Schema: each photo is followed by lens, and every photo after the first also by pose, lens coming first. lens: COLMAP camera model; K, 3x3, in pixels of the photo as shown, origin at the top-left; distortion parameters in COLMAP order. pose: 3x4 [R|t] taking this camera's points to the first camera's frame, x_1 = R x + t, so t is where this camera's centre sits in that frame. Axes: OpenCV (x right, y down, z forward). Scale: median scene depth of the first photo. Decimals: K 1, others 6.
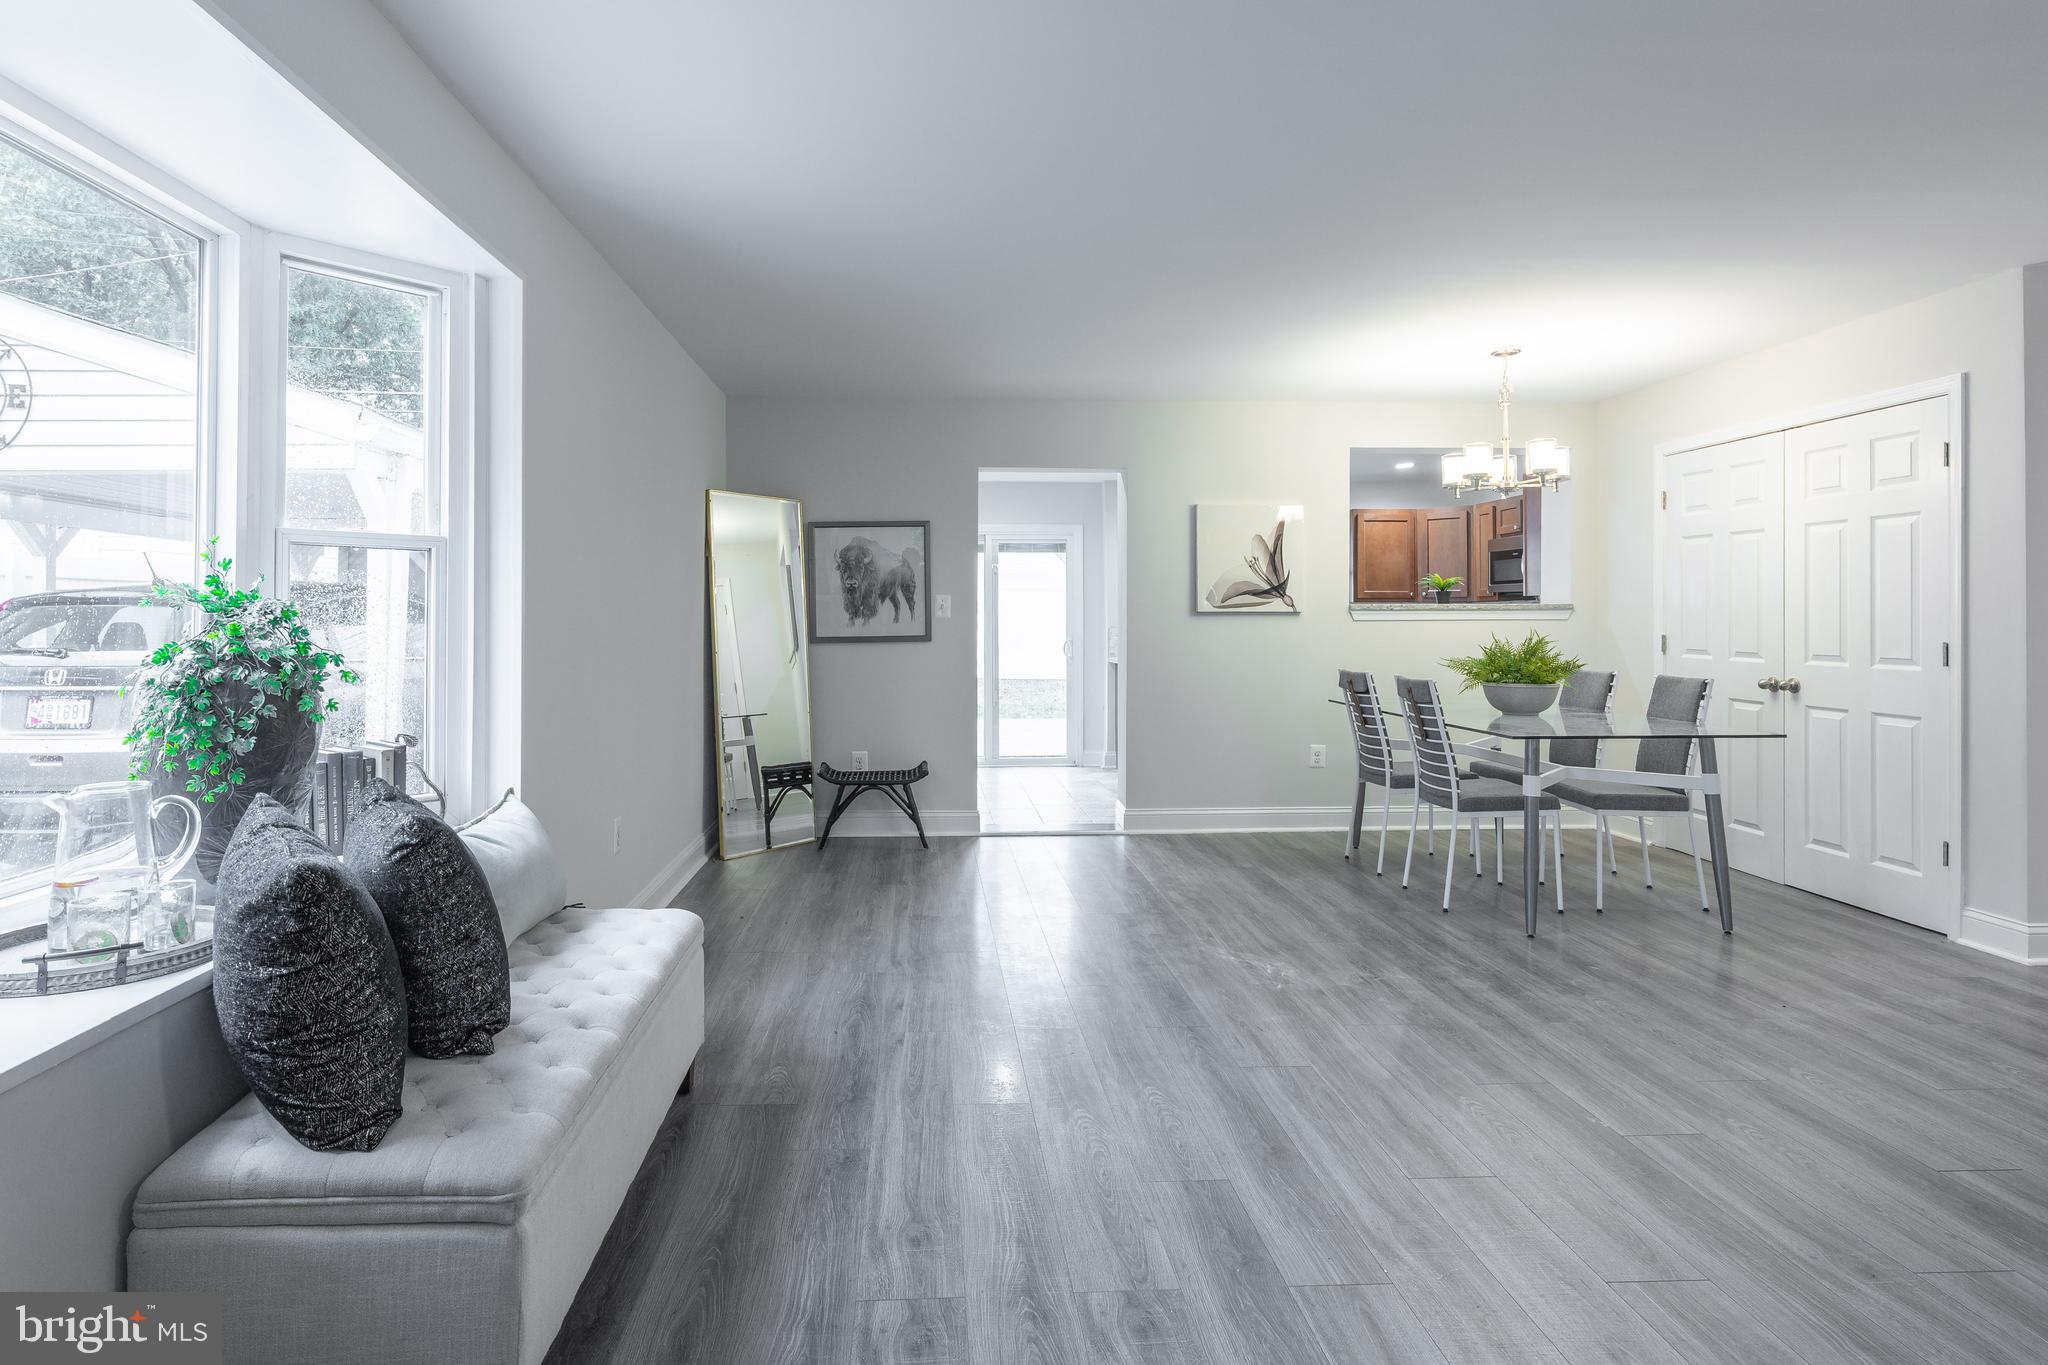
lens RADIAL K [[1065.0, 0, 966.4], [0, 1065.0, 614.8], [0, 0, 1]] dist [0.002578, 0.000146]
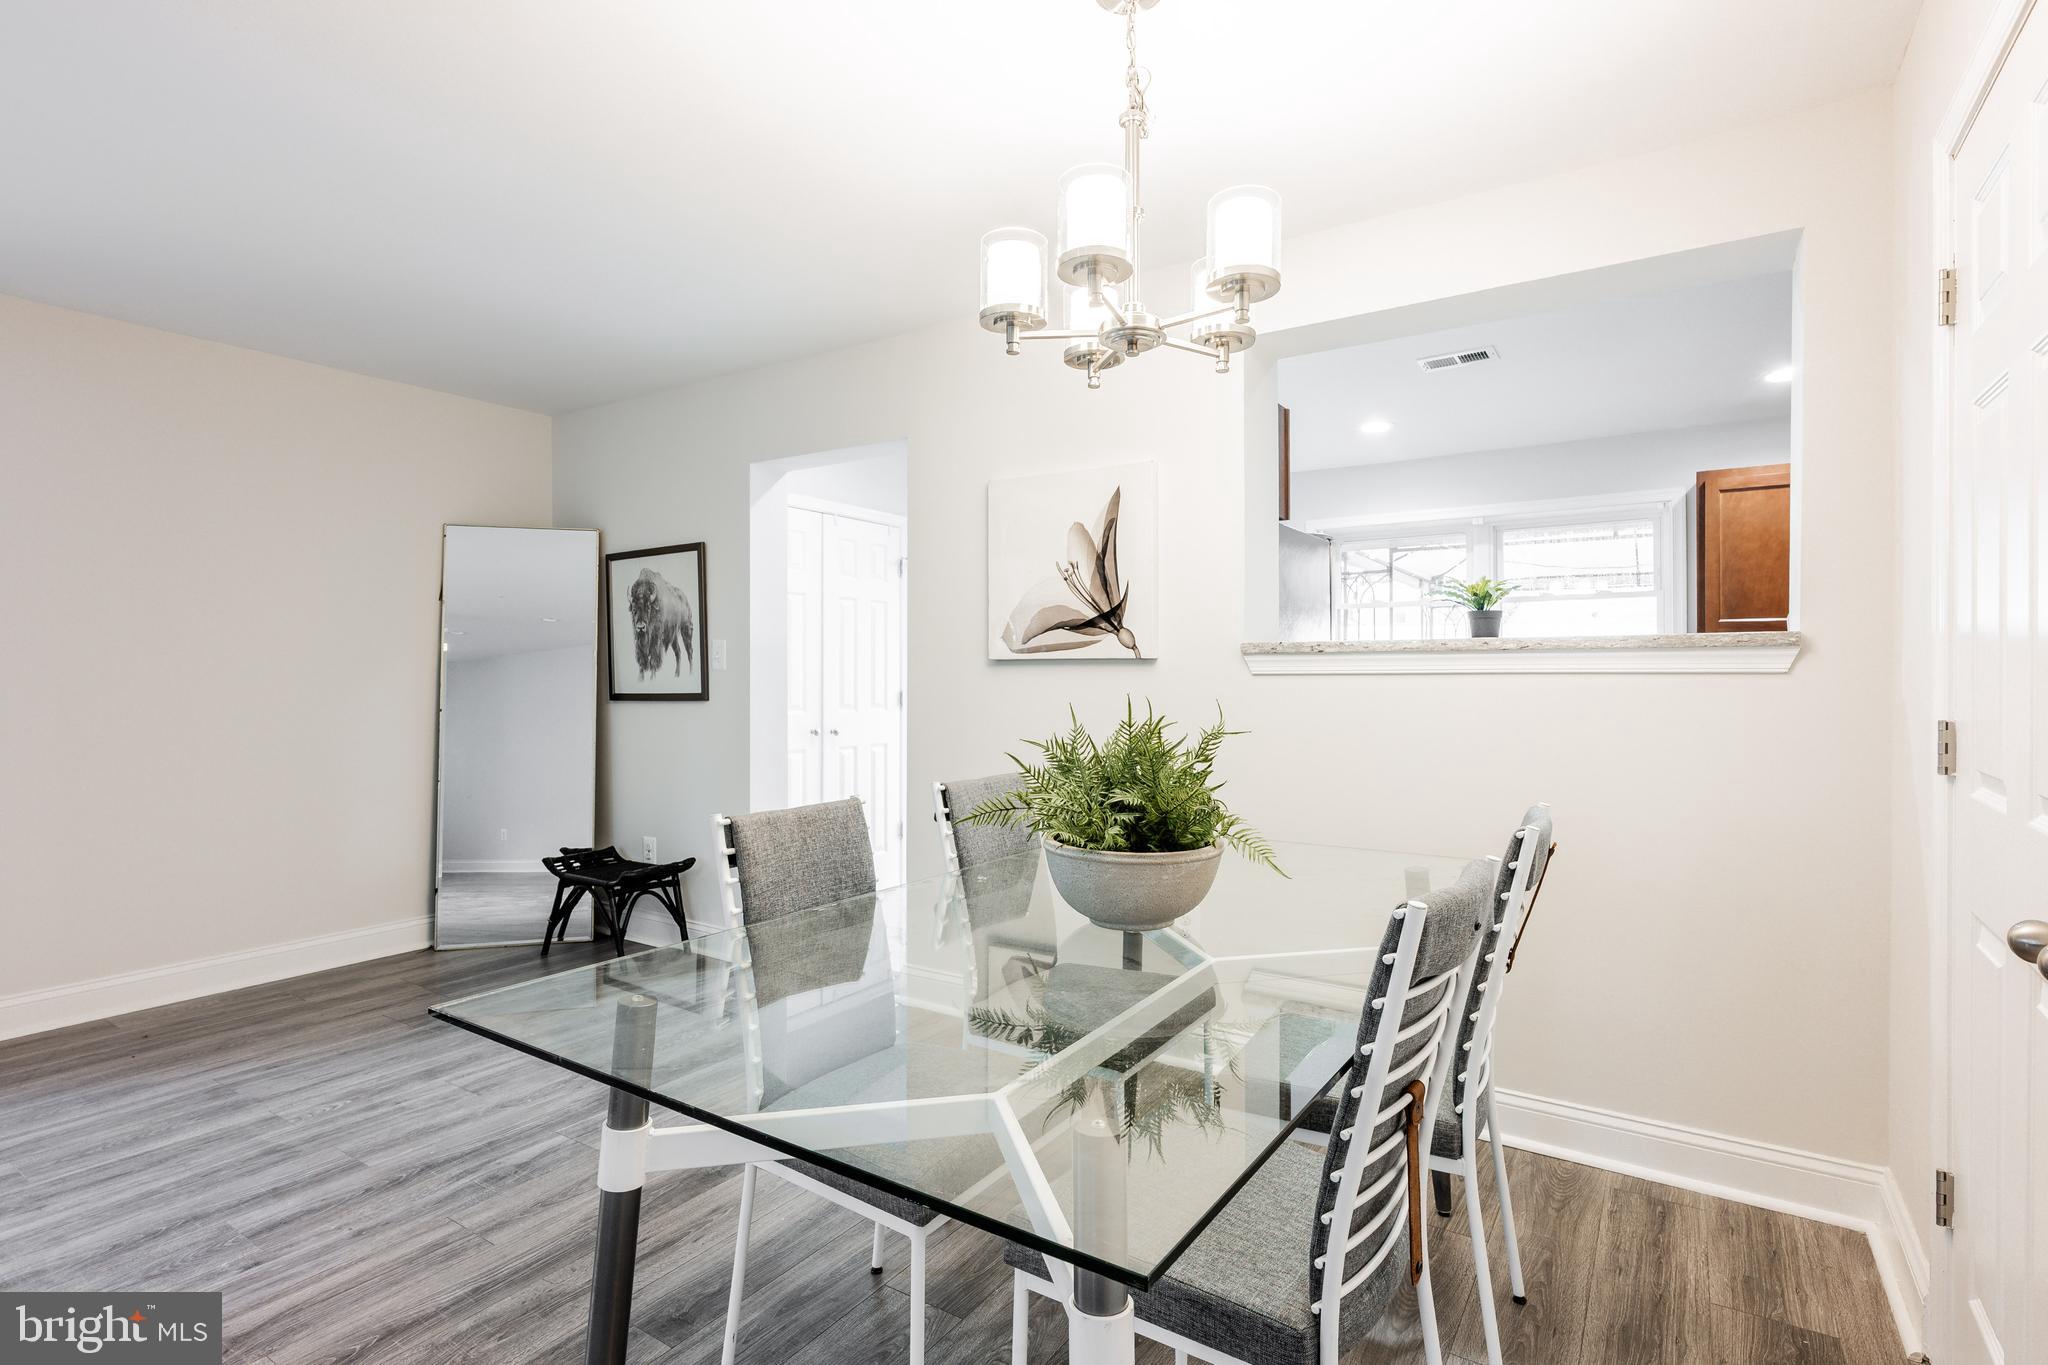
lens RADIAL K [[1003.1, 0, 1019.0], [0, 1003.1, 672.8], [0, 0, 1]] dist [0.001618, 0.000647]
pose [[0.815004, 0.000513, -0.579456, 0.566523], [0.002752, 0.999985, 0.004755, 0.002240], [0.579449, -0.005469, 0.814990, 0.553592]]
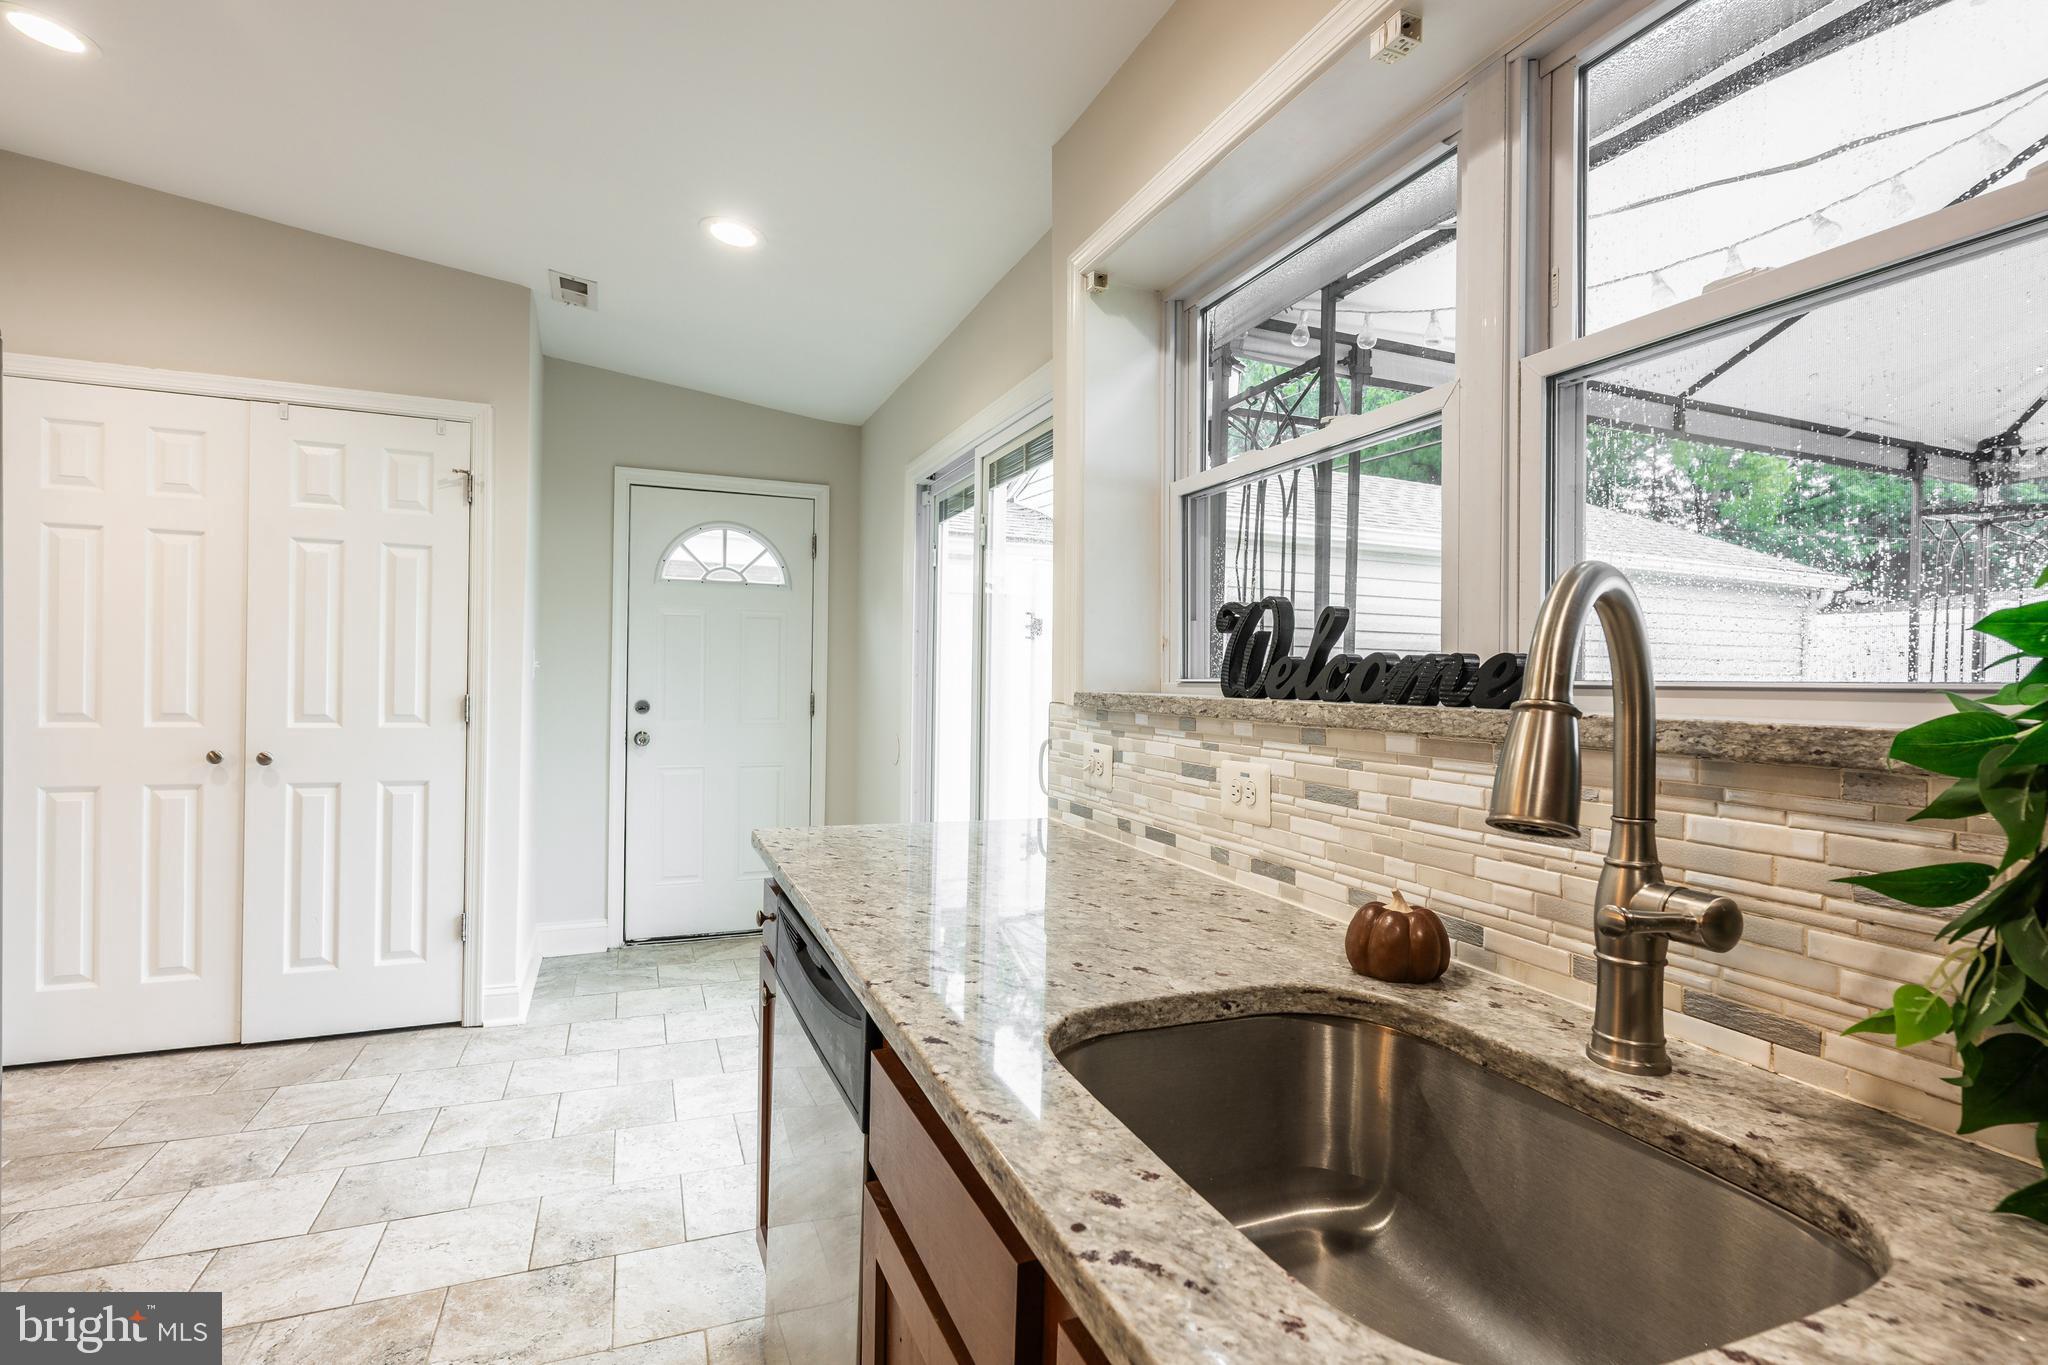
lens RADIAL K [[989.0, 0, 1025.4], [0, 989.0, 667.8], [0, 0, 1]] dist [0.001148, 0.000004]
pose [[0.348390, -0.003938, -0.937341, 0.552098], [-0.006183, 0.999960, -0.006499, 0.008579], [0.937329, 0.008060, 0.348352, 1.393935]]
